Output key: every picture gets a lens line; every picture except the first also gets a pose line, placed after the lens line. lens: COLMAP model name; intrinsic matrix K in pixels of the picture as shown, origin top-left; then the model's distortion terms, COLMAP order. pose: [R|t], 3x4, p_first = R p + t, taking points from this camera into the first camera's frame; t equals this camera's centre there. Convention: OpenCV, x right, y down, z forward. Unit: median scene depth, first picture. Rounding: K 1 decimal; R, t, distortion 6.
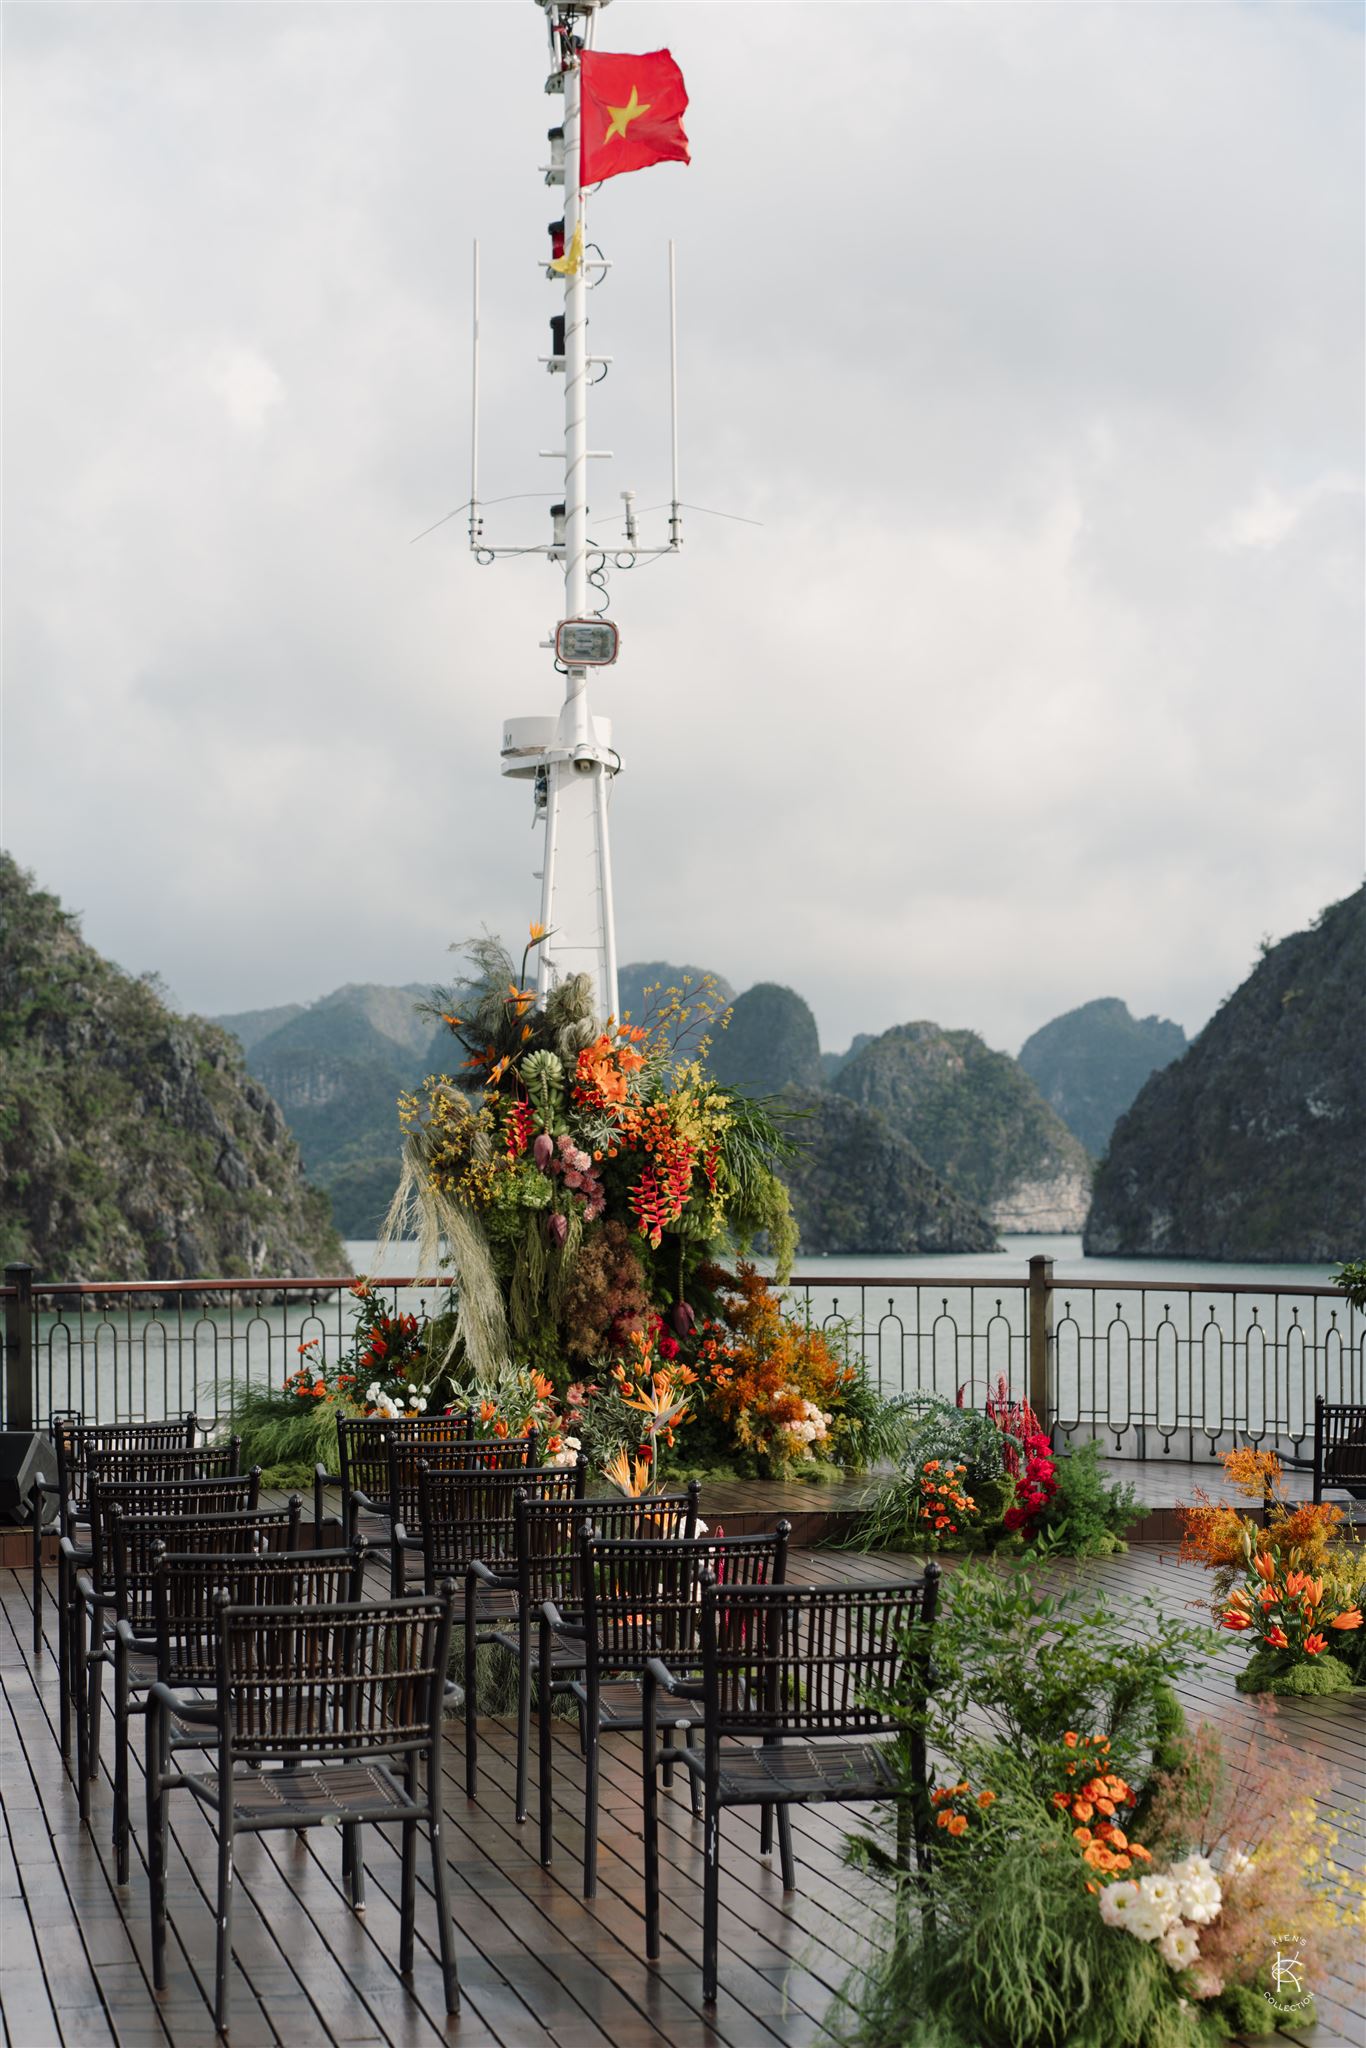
lens RADIAL K [[4508.6, 0, 683.0], [0, 4508.6, 1024.0], [0, 0, 1]] dist [0.019184, -0.020398]
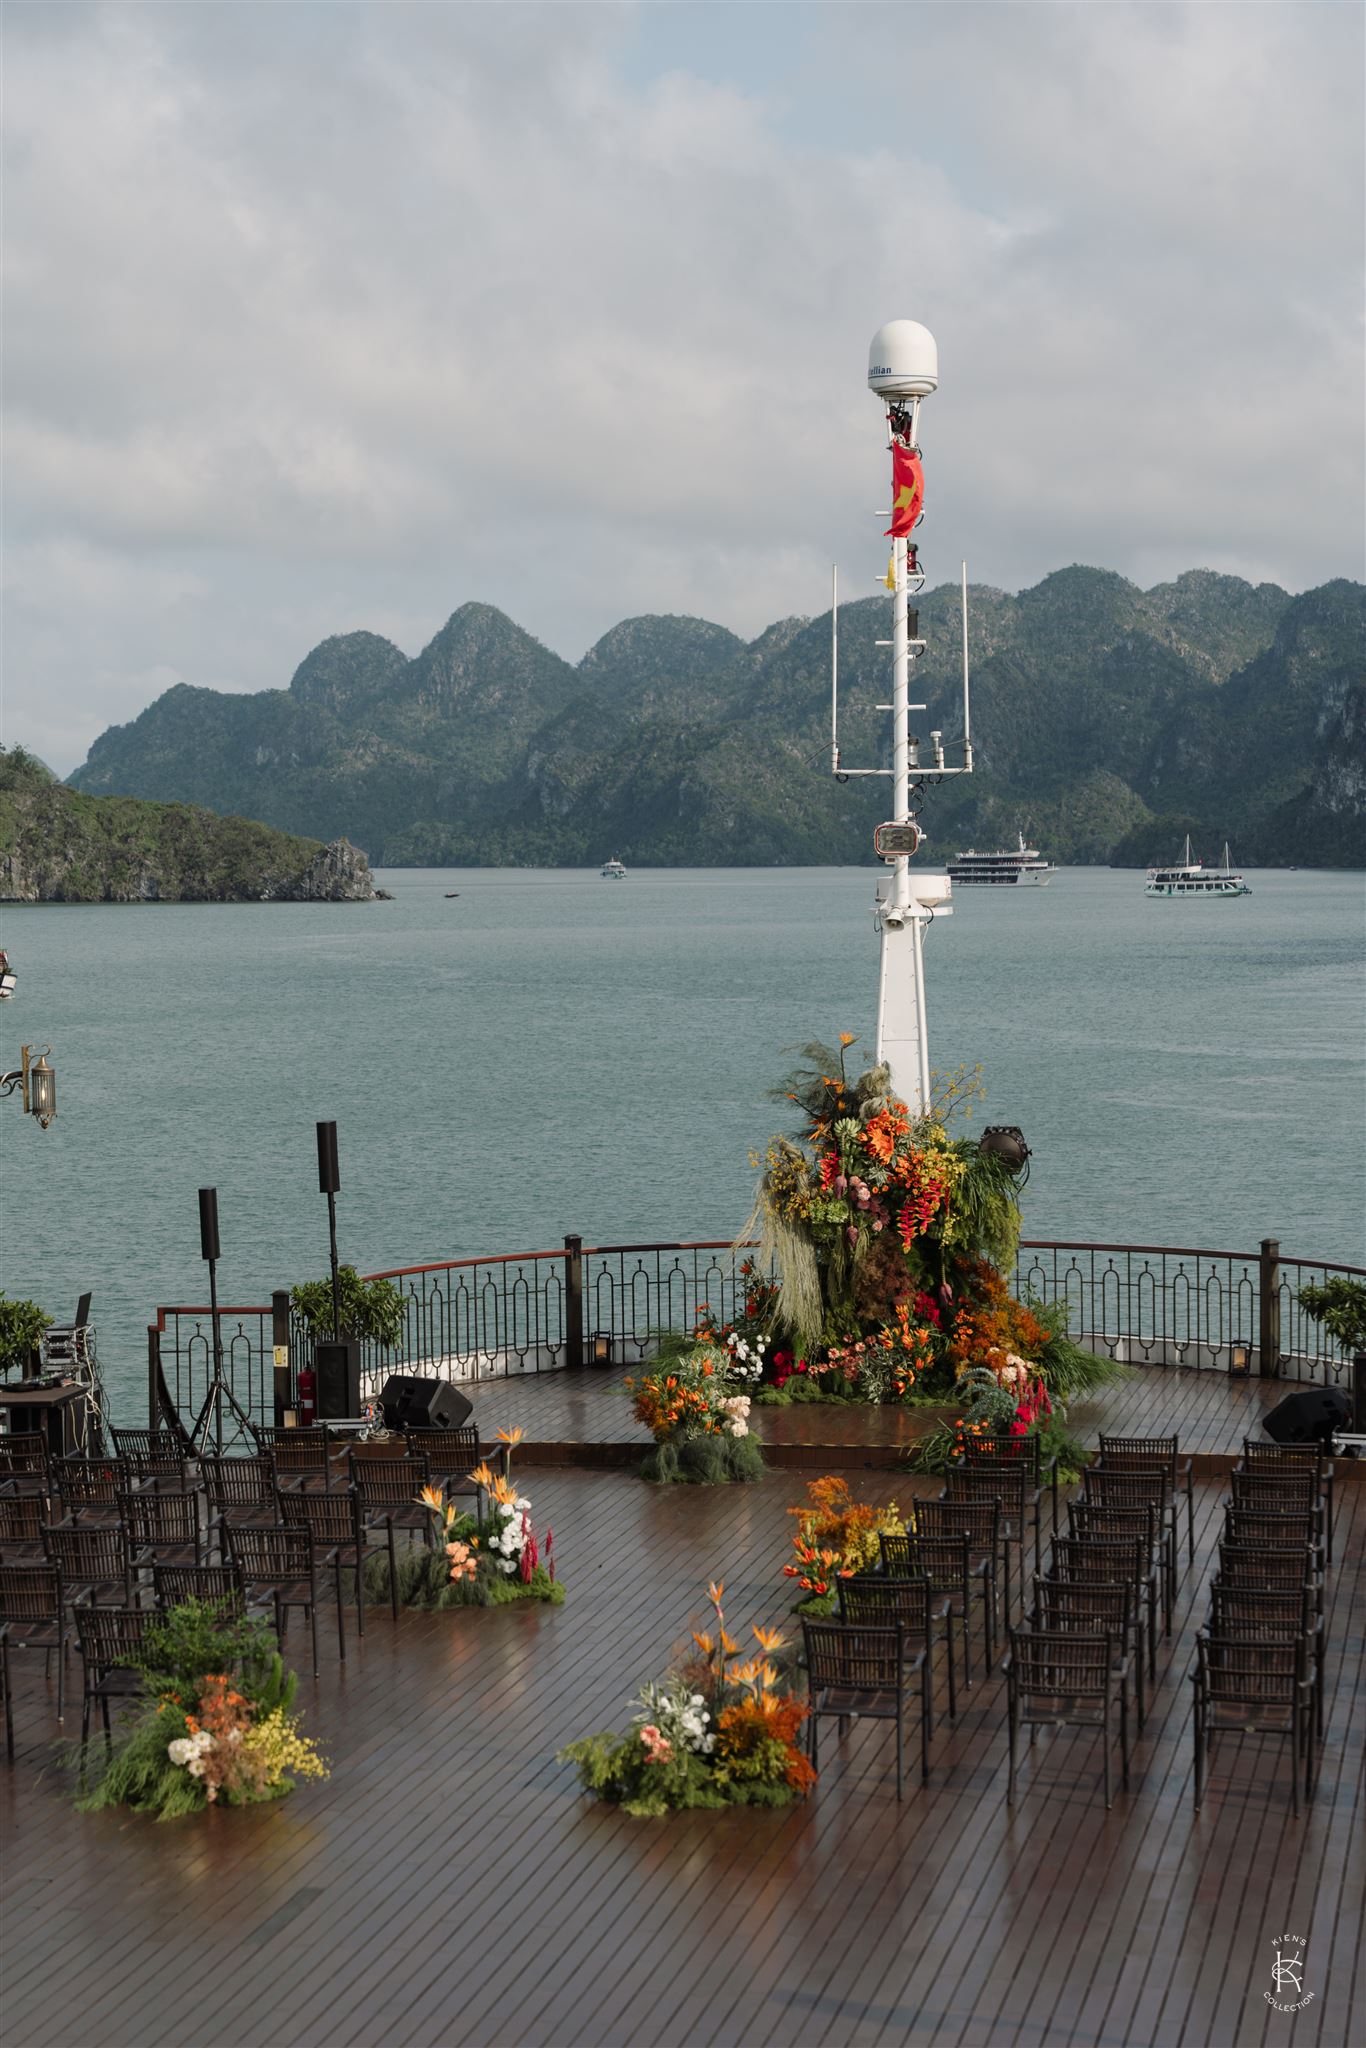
lens RADIAL K [[4508.6, 0, 683.0], [0, 4508.6, 1024.0], [0, 0, 1]] dist [0.019184, -0.020398]
pose [[0.937699, 0.011179, -0.347269, 0.445557], [0.016102, 0.997010, 0.075573, -0.141955], [0.347076, -0.076456, 0.934715, -0.439004]]
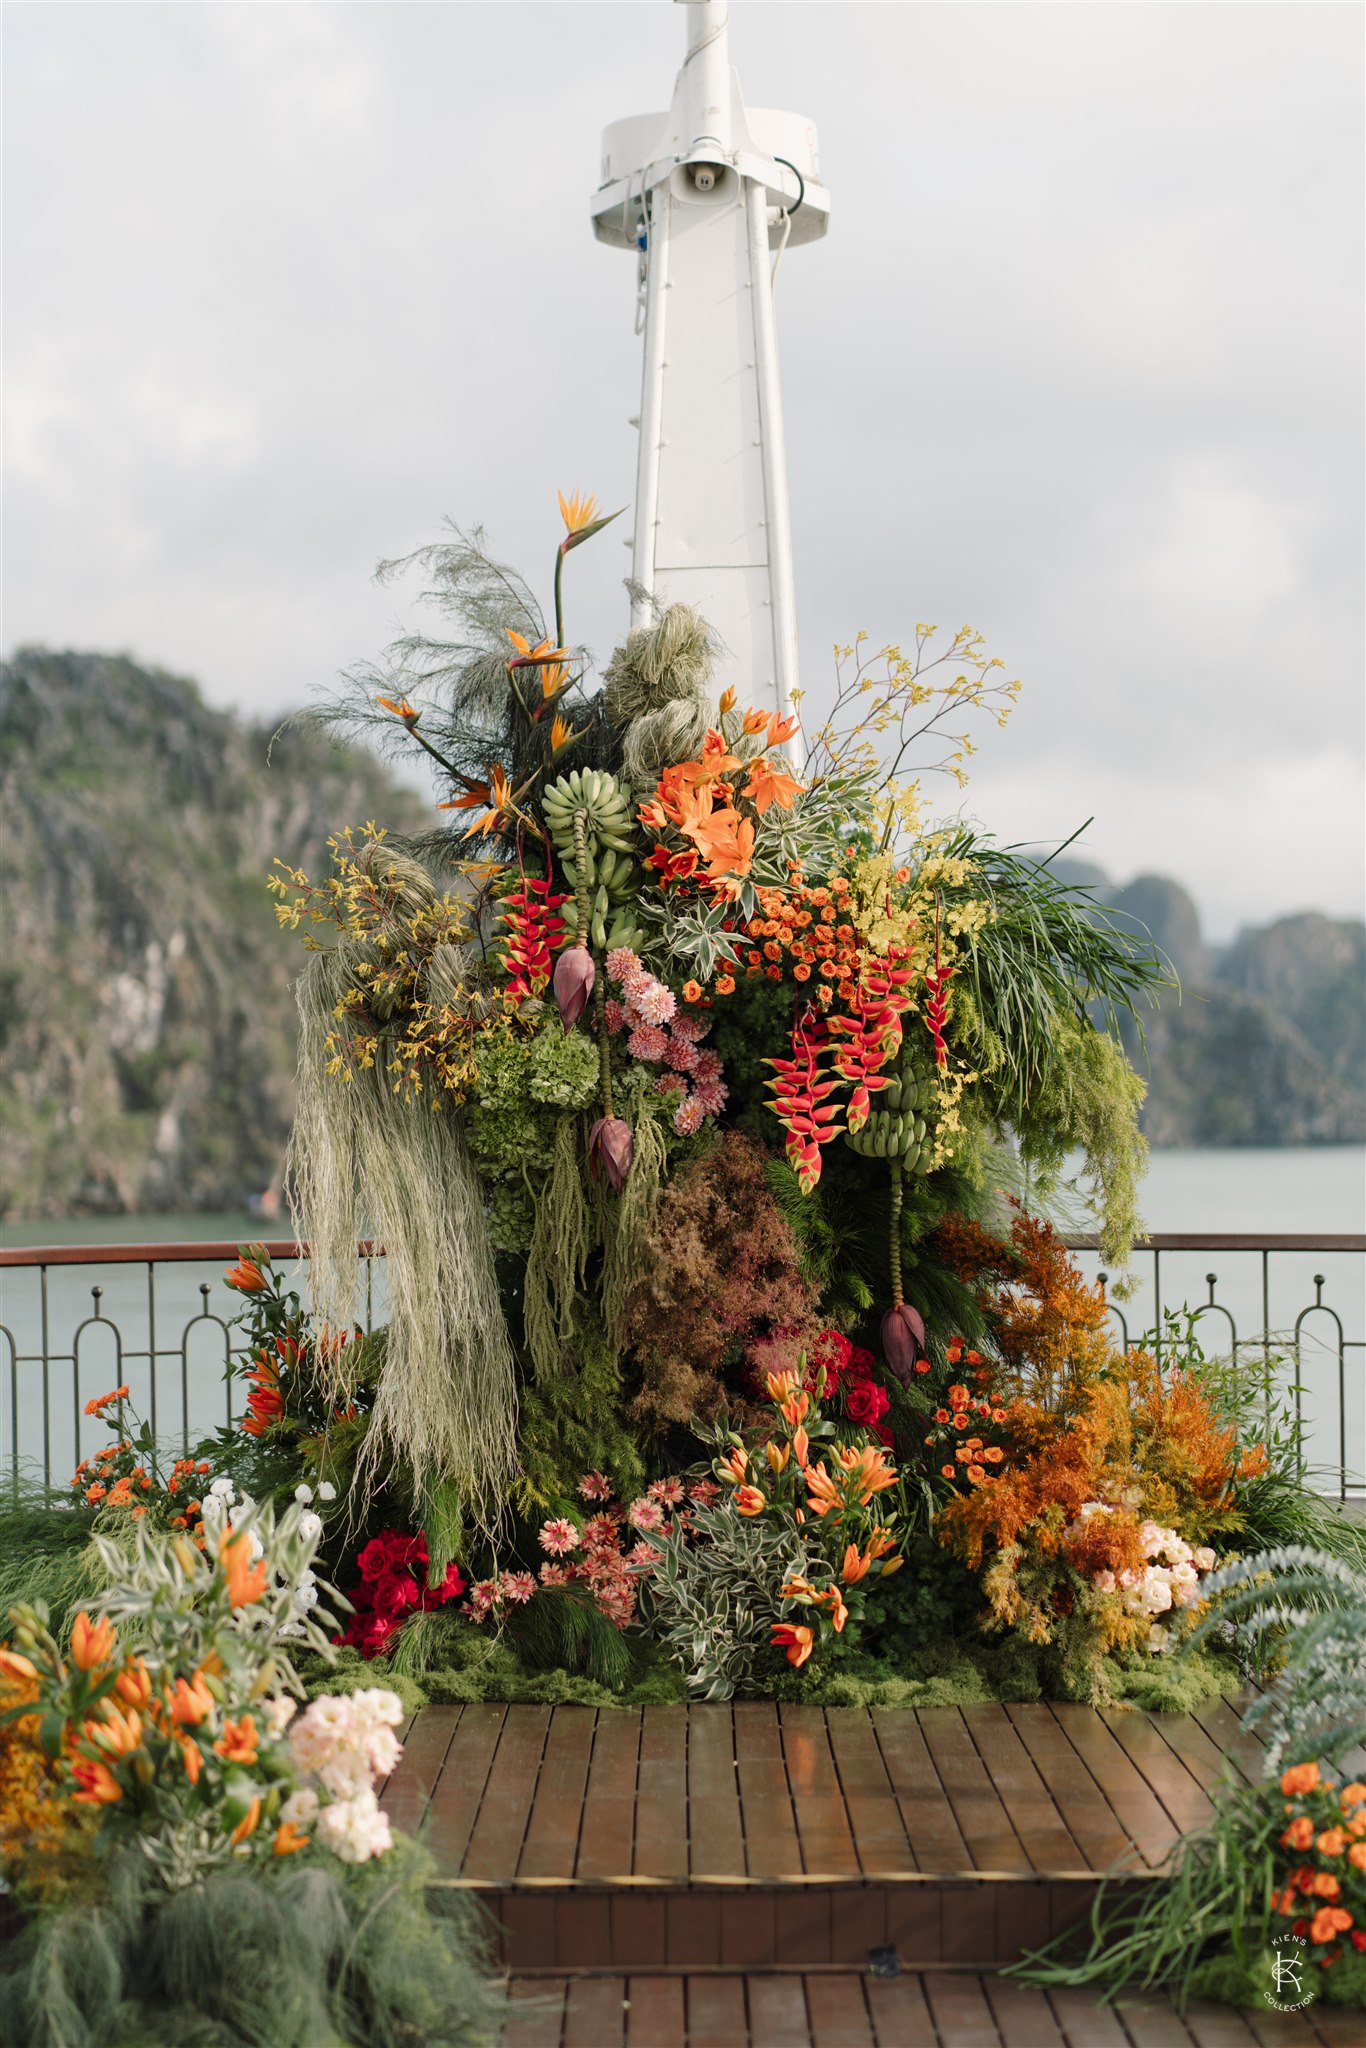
lens RADIAL K [[4692.9, 0, 683.0], [0, 4692.9, 1024.0], [0, 0, 1]] dist [0.025162, -0.092420]
pose [[0.984288, -0.009905, -0.176293, 0.064544], [0.014410, 0.999601, 0.024295, 0.020700], [0.175982, -0.026454, 0.984038, 0.522938]]
